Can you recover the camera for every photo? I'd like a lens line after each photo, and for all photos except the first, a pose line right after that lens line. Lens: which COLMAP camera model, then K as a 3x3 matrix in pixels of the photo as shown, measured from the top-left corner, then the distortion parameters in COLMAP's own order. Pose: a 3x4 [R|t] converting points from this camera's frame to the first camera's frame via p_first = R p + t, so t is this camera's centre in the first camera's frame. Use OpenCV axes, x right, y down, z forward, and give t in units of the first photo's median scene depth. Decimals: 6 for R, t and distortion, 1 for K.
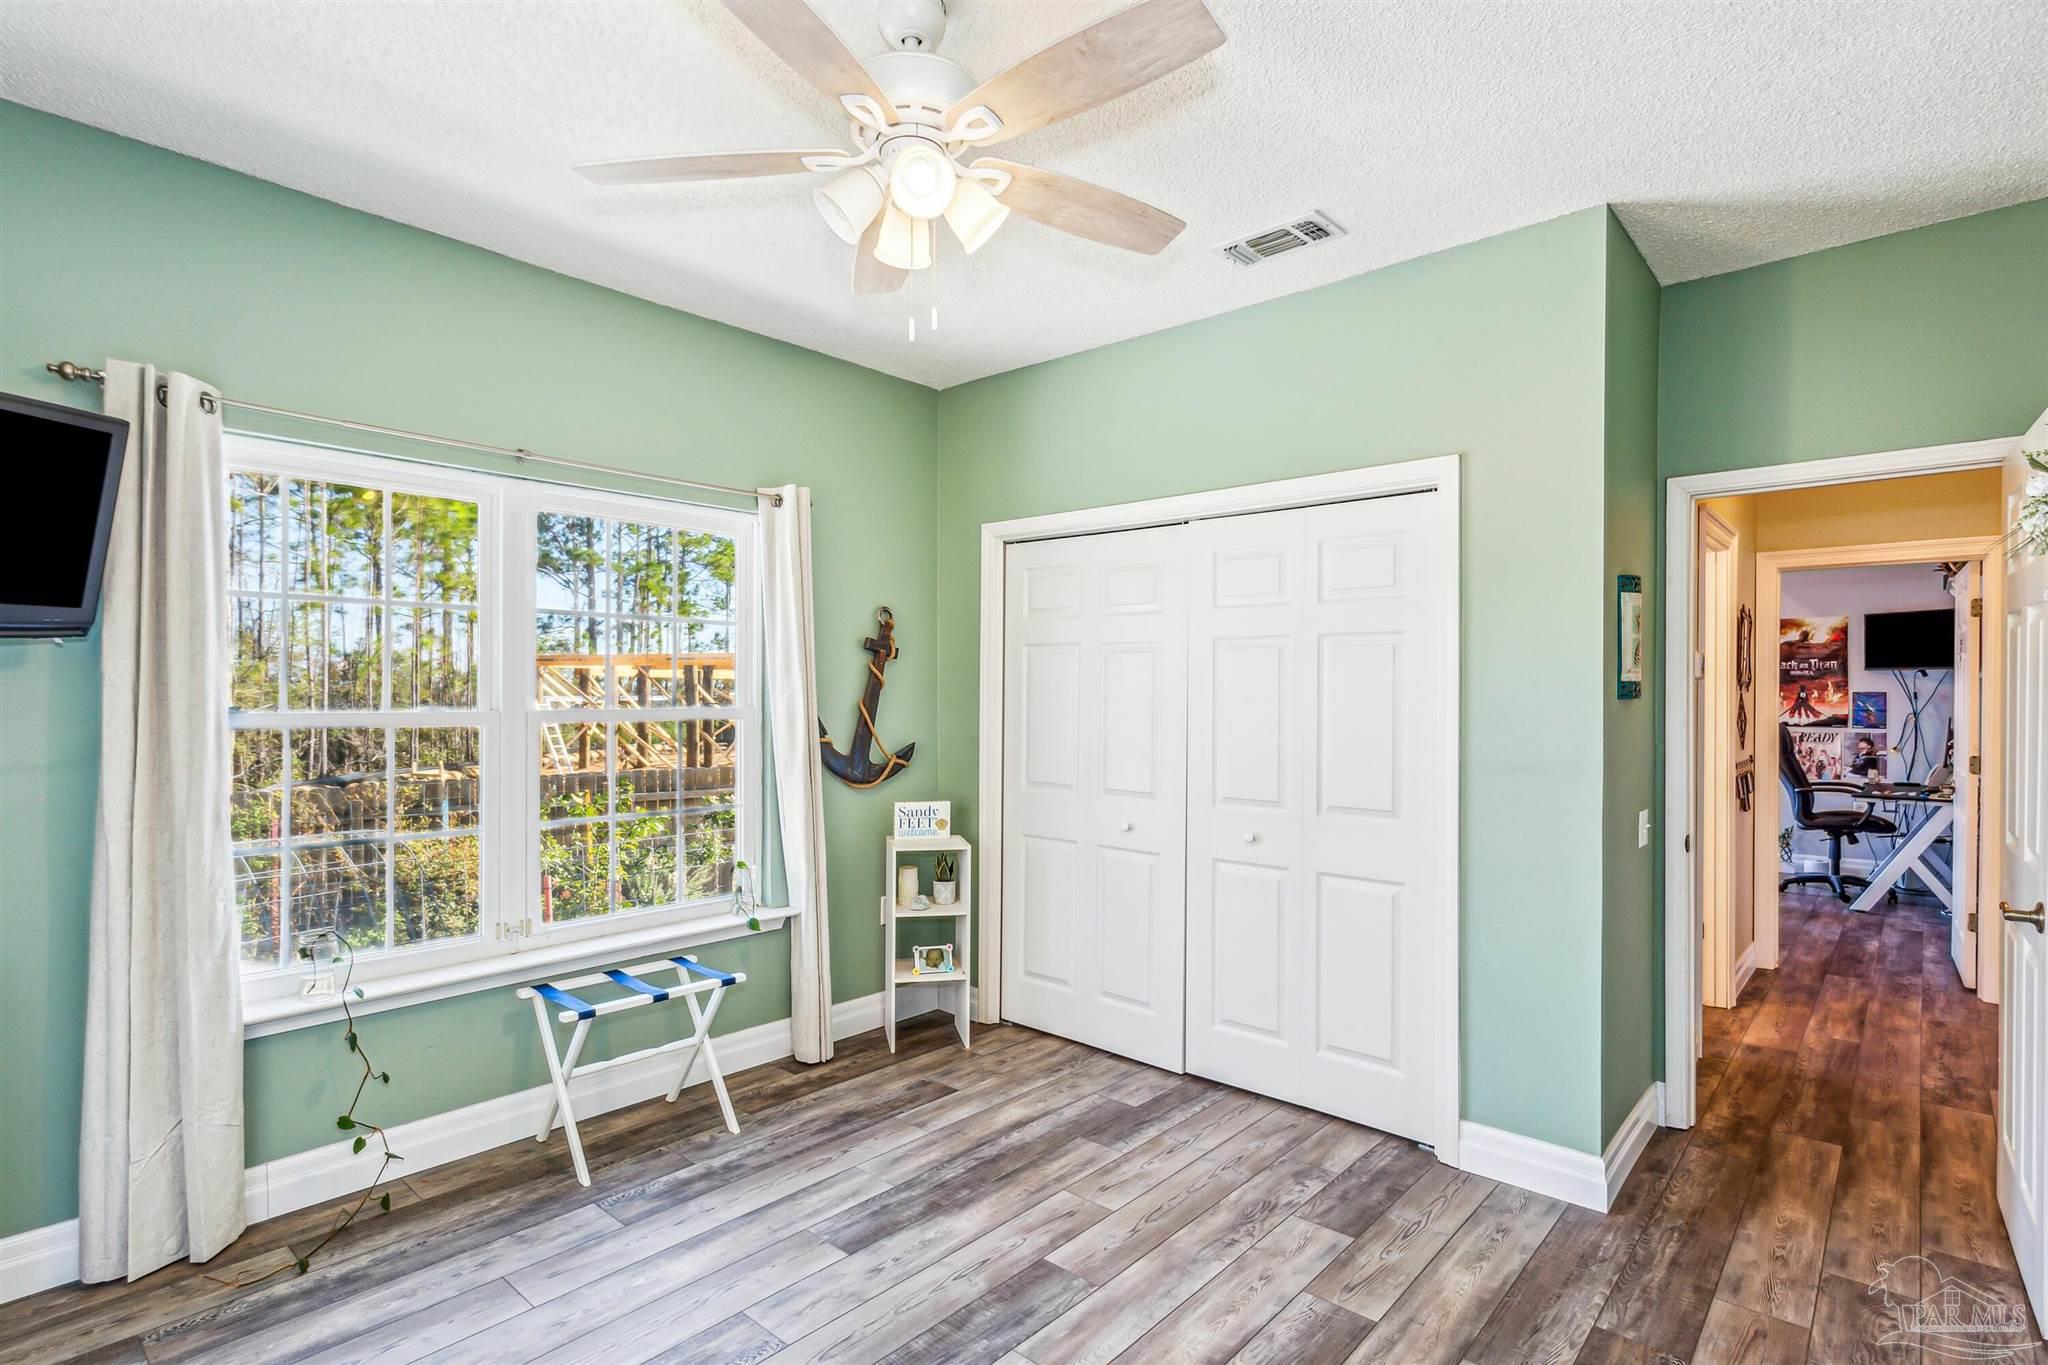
lens RADIAL K [[992.4, 0, 1022.3], [0, 992.4, 695.7], [0, 0, 1]] dist [0.000320, 0.002136]
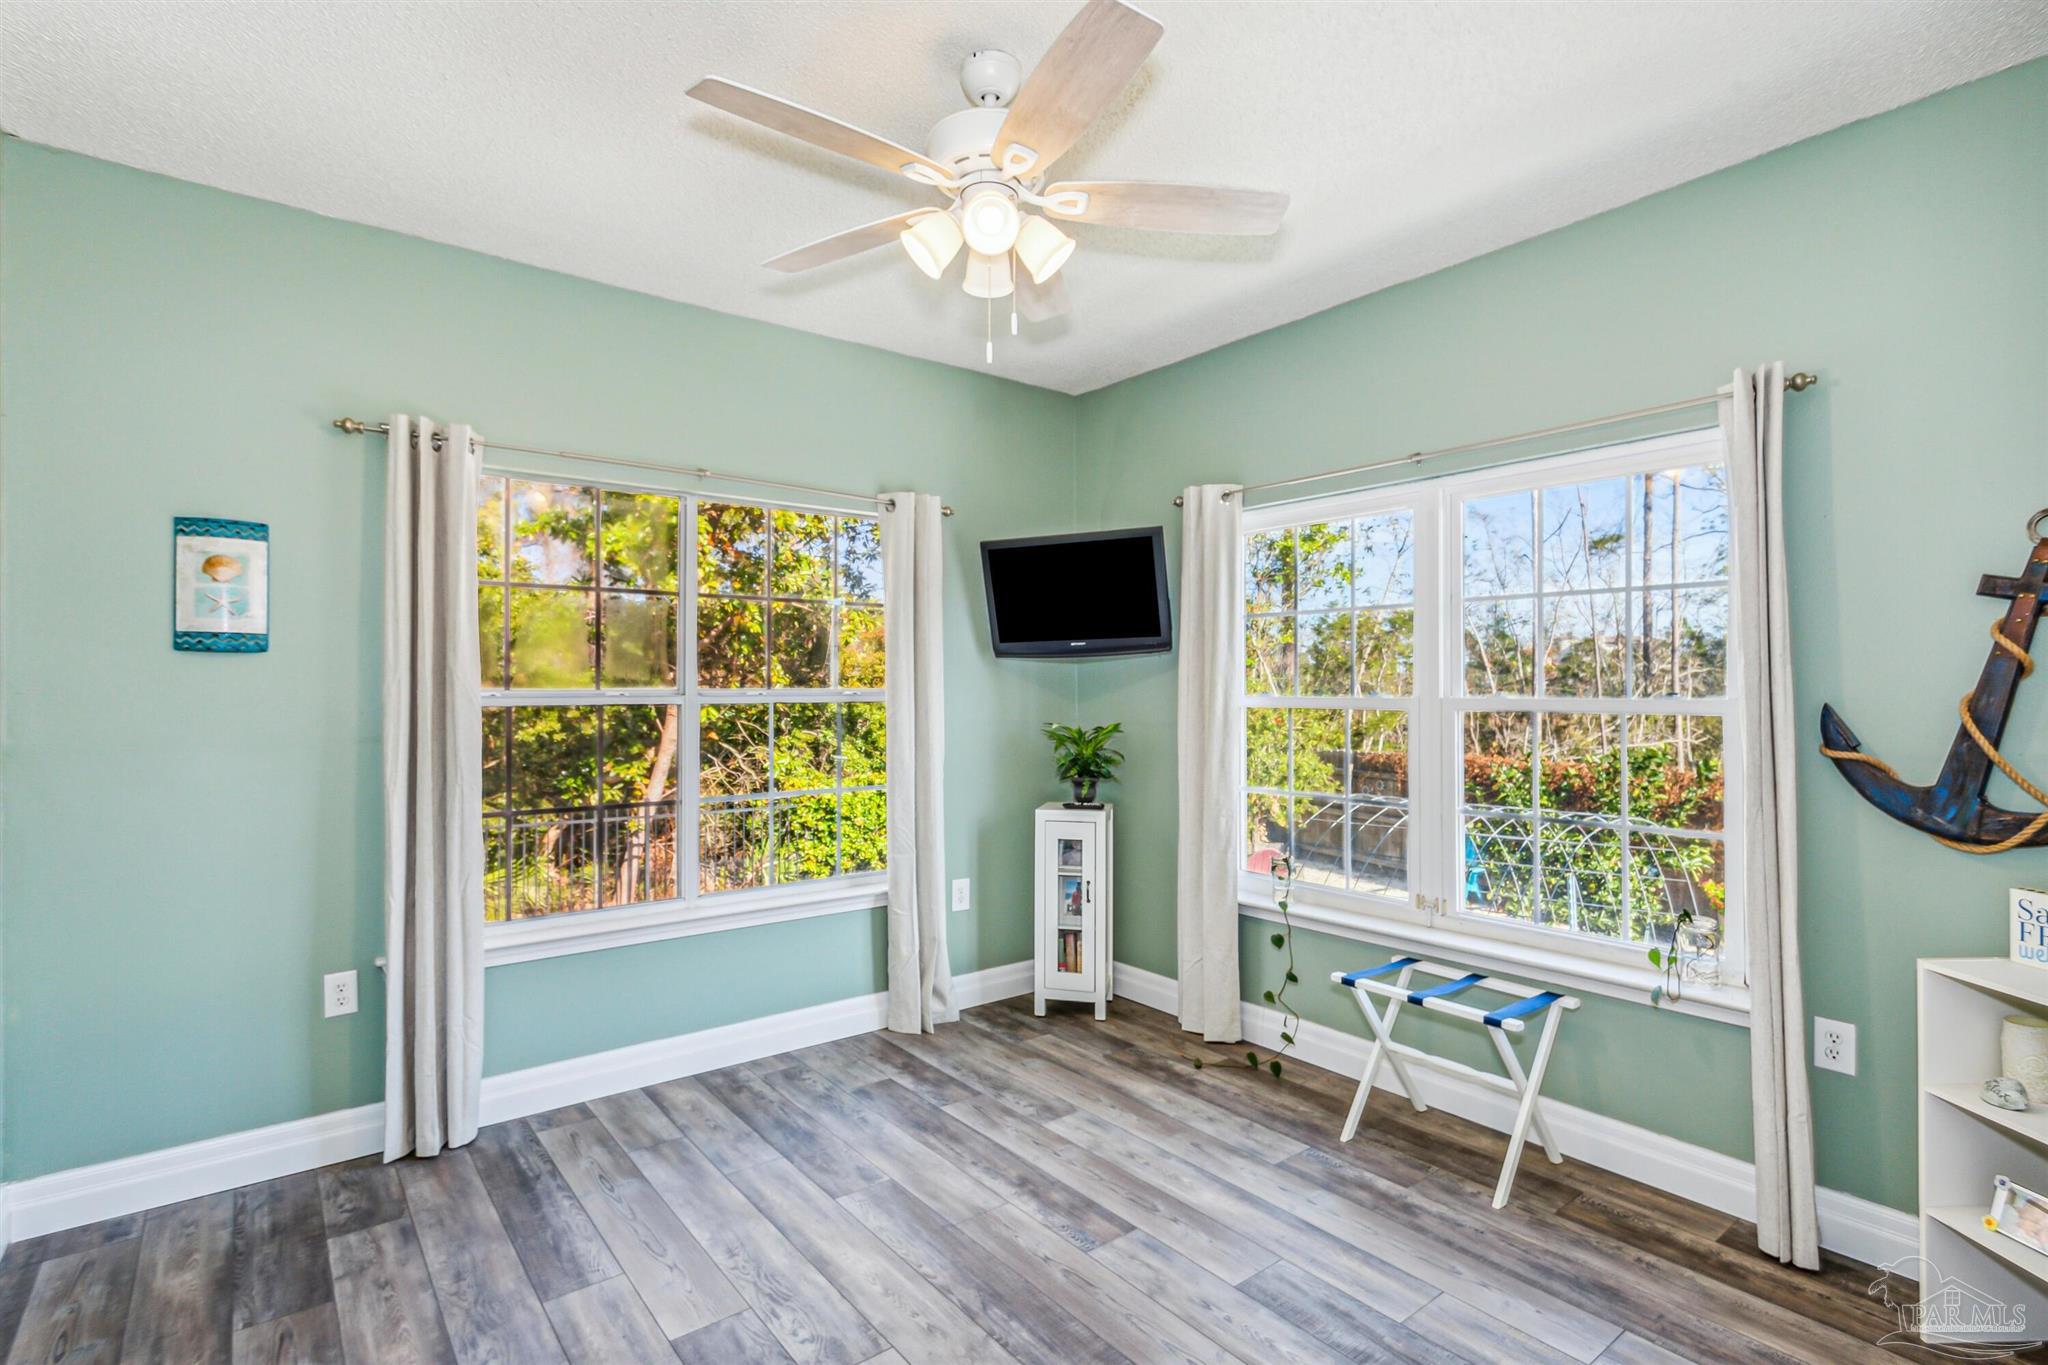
lens RADIAL K [[992.4, 0, 1022.2], [0, 992.4, 679.4], [0, 0, 1]] dist [0.000320, 0.002136]
pose [[-0.173470, -0.006184, -0.984820, 0.677336], [0.002910, 0.999973, -0.006792, 0.001407], [0.984835, -0.004044, -0.173448, 0.842818]]
